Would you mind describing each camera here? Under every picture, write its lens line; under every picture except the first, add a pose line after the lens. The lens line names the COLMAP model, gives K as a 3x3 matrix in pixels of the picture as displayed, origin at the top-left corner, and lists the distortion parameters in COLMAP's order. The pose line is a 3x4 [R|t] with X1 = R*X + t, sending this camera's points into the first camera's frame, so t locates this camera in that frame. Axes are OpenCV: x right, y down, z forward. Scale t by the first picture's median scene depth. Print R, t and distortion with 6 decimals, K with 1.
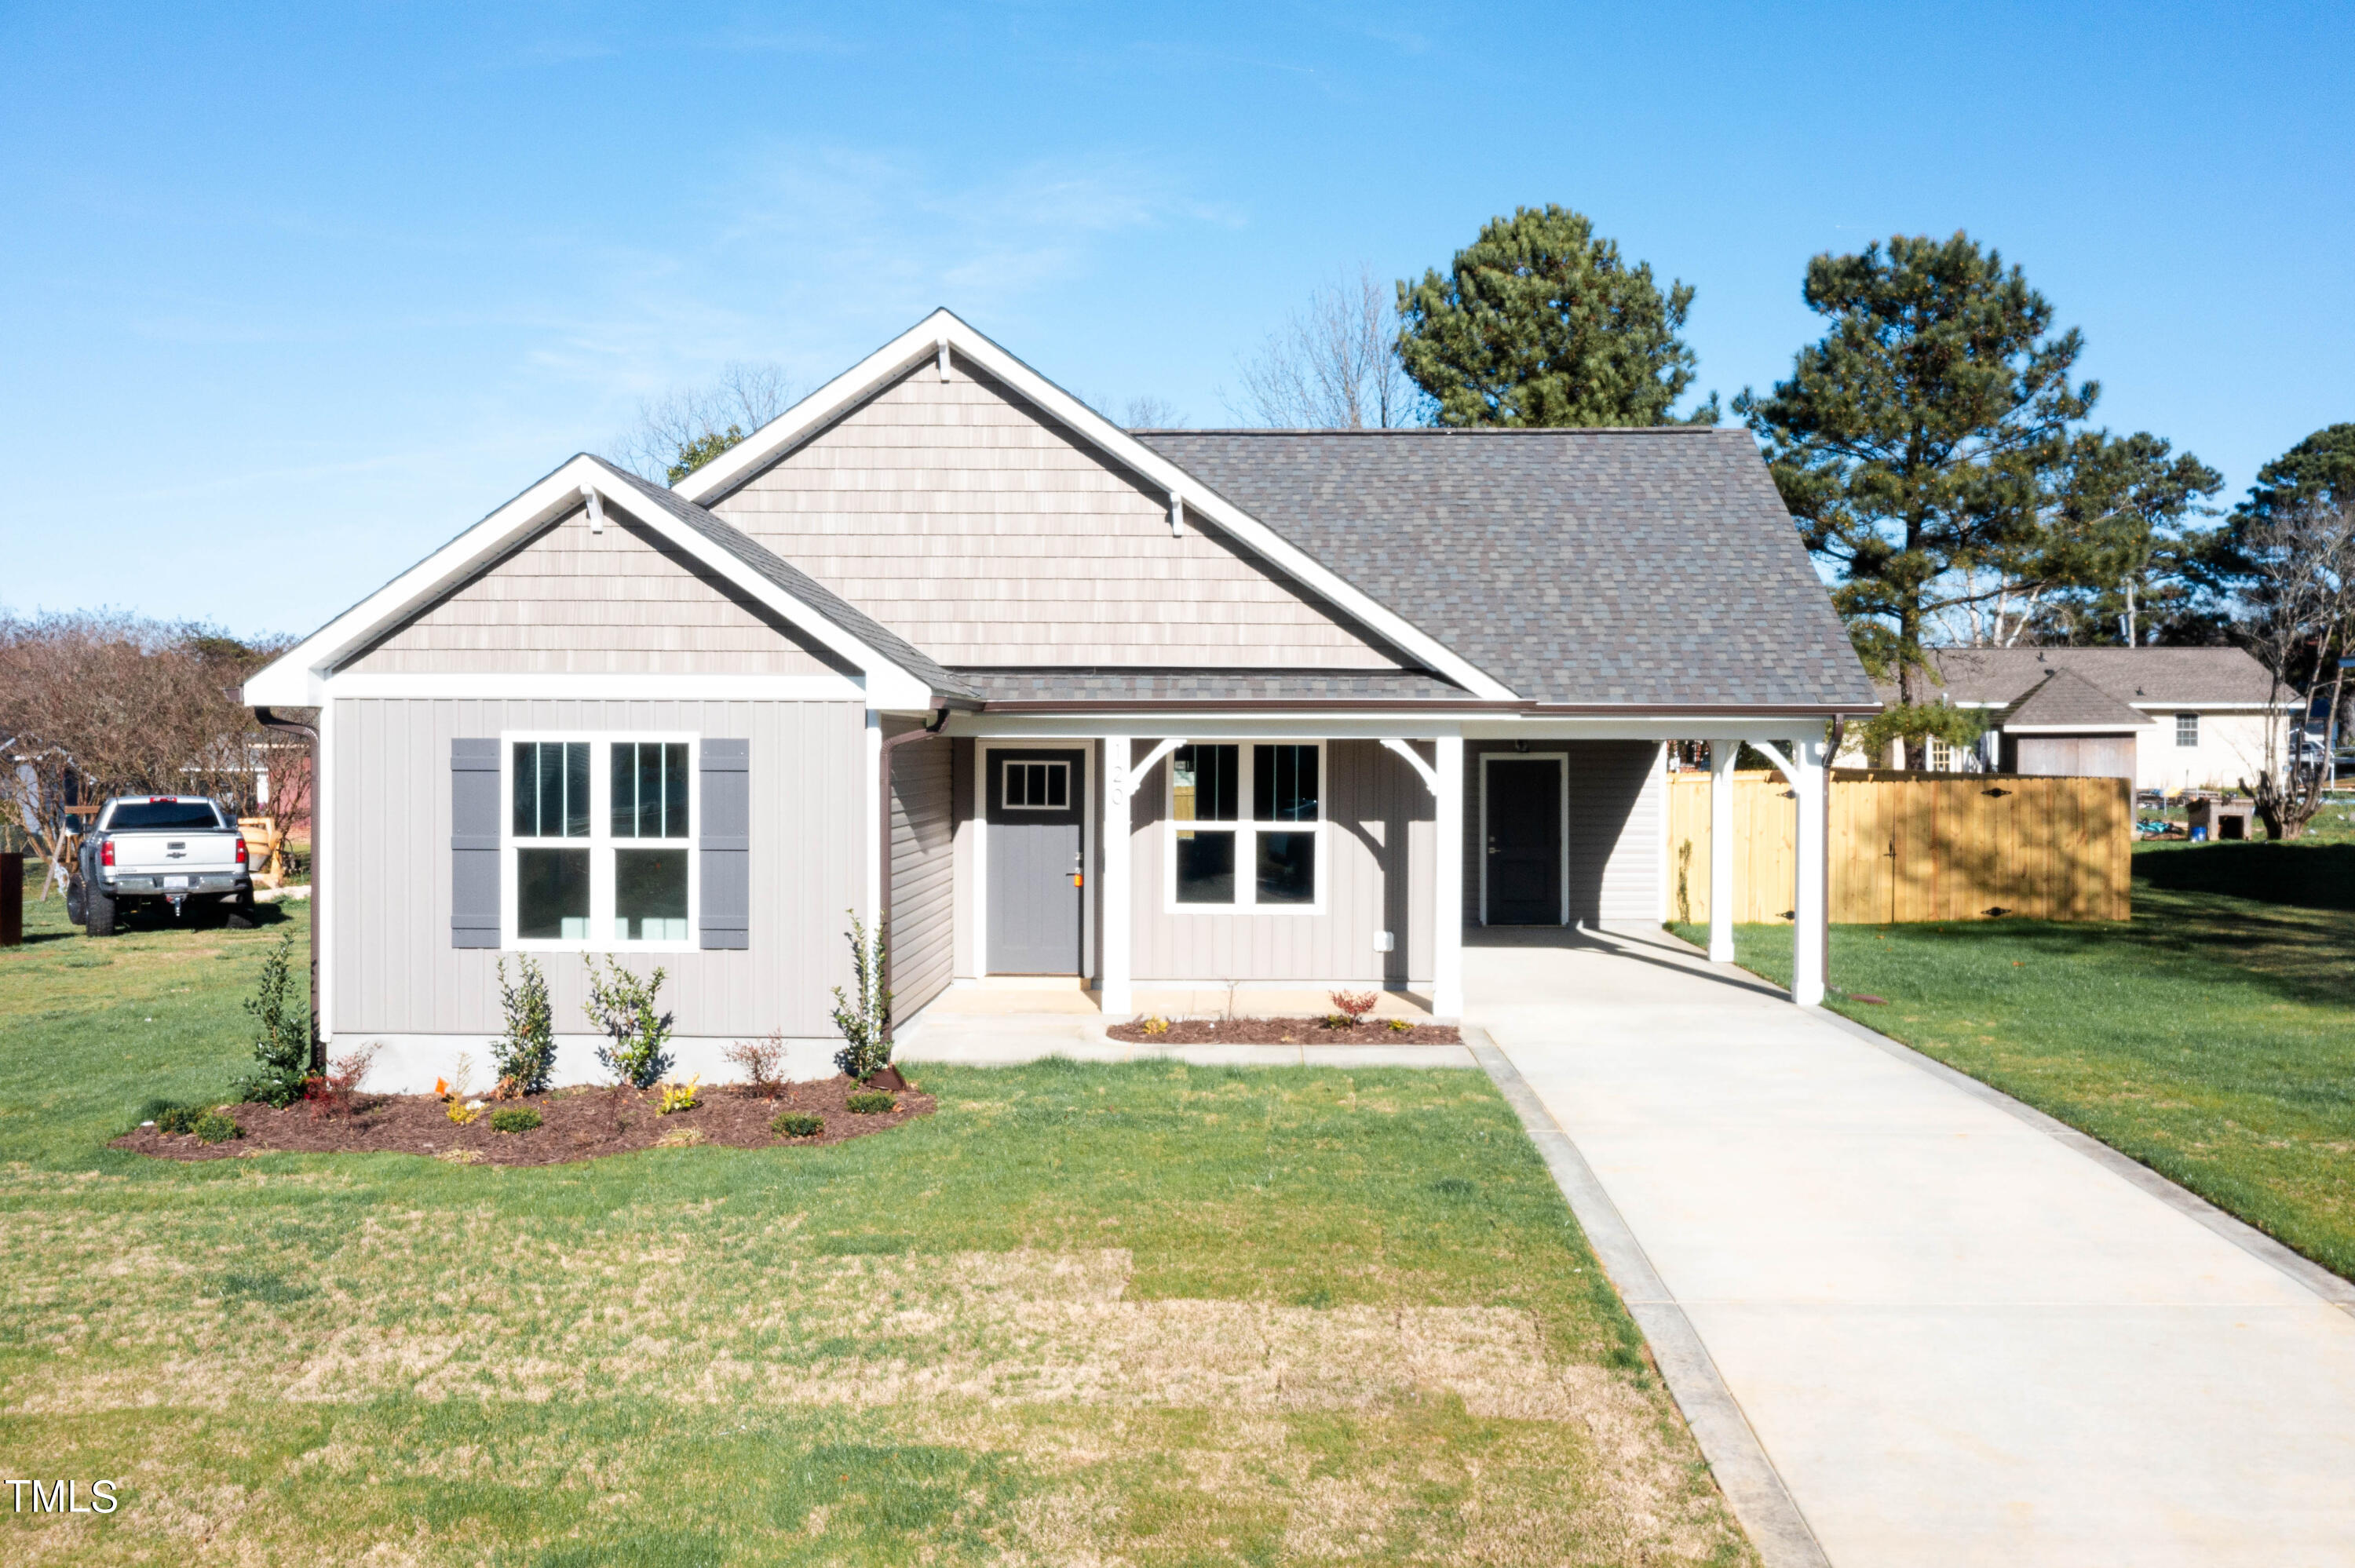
lens RADIAL K [[2016.9, 0, 1217.5], [0, 2016.9, 796.3], [0, 0, 1]] dist [0.001552, 0.012746]
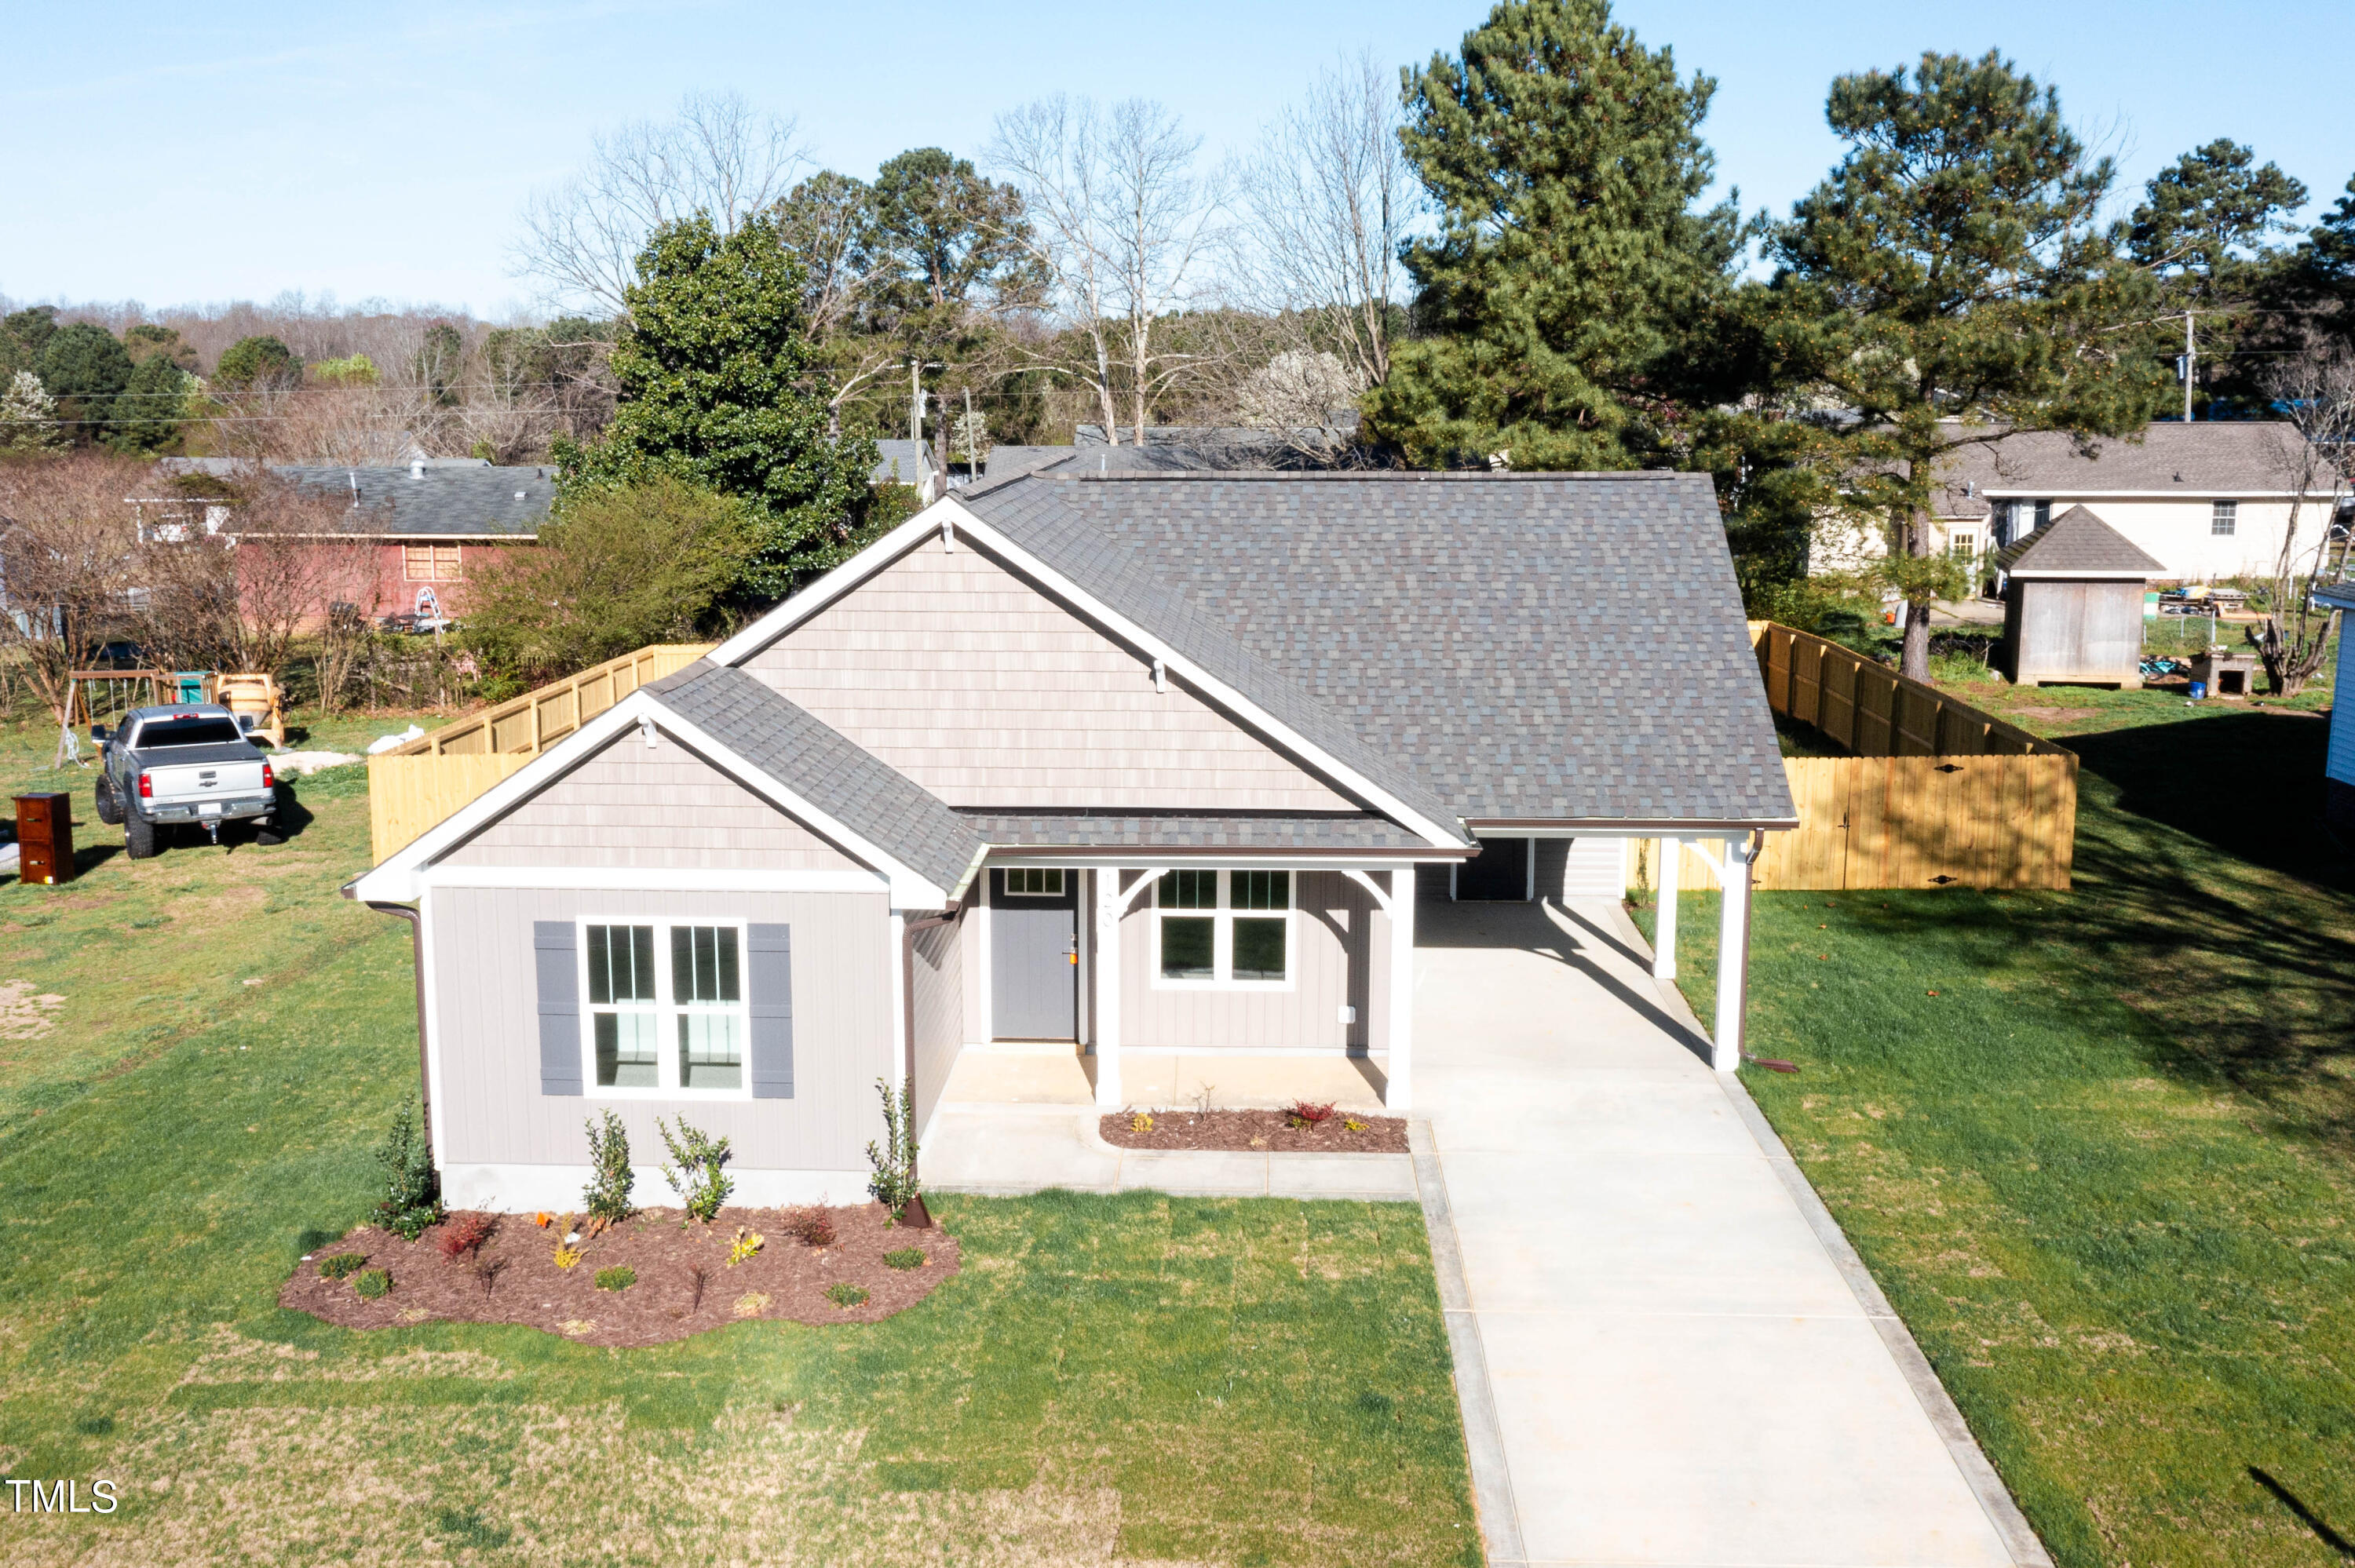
lens RADIAL K [[2182.8, 0, 1178.0], [0, 2182.8, 781.1], [0, 0, 1]] dist [0.005348, 0.000000]
pose [[0.999836, 0.001580, -0.018039, 0.011504], [0.001218, 0.988058, 0.154078, -0.265297], [0.018067, -0.154074, 0.987894, -0.194618]]
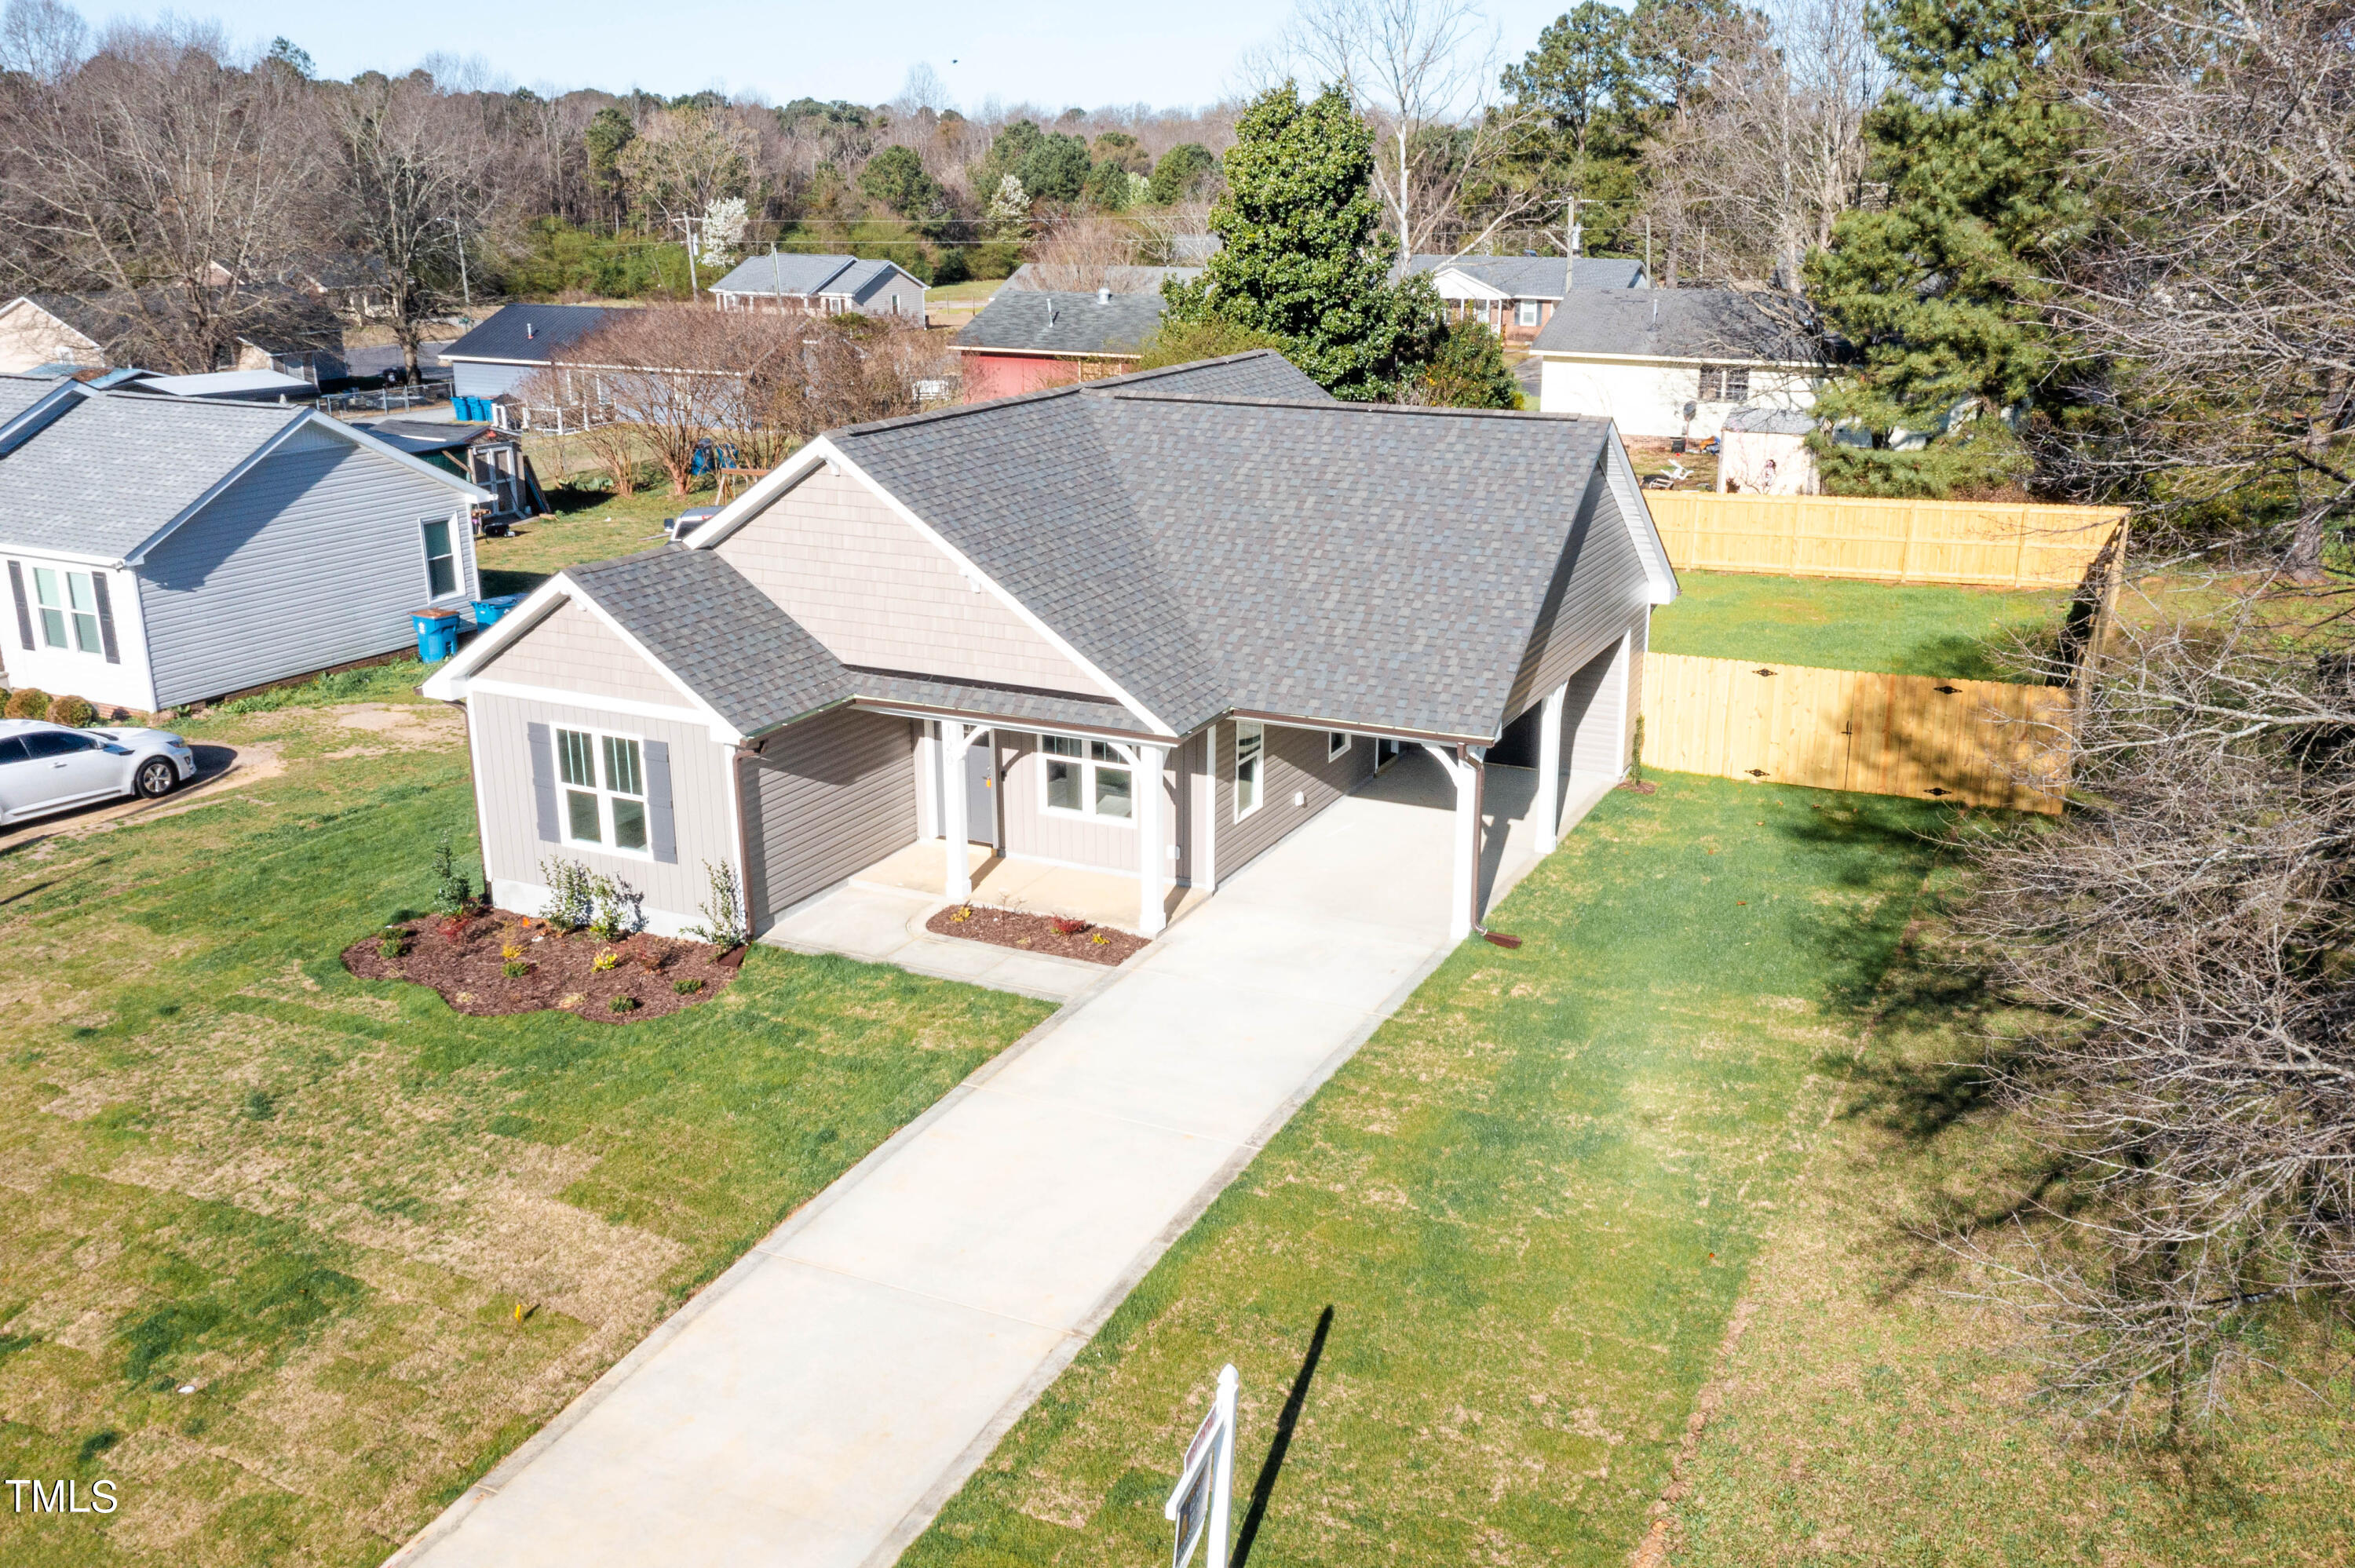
lens RADIAL K [[2016.9, 0, 1260.4], [0, 2016.9, 745.0], [0, 0, 1]] dist [0.001552, 0.012746]
pose [[0.915309, 0.109879, -0.387474, 0.734861], [-0.009462, 0.967666, 0.252056, -0.387519], [0.402641, -0.227043, 0.886753, -0.222475]]
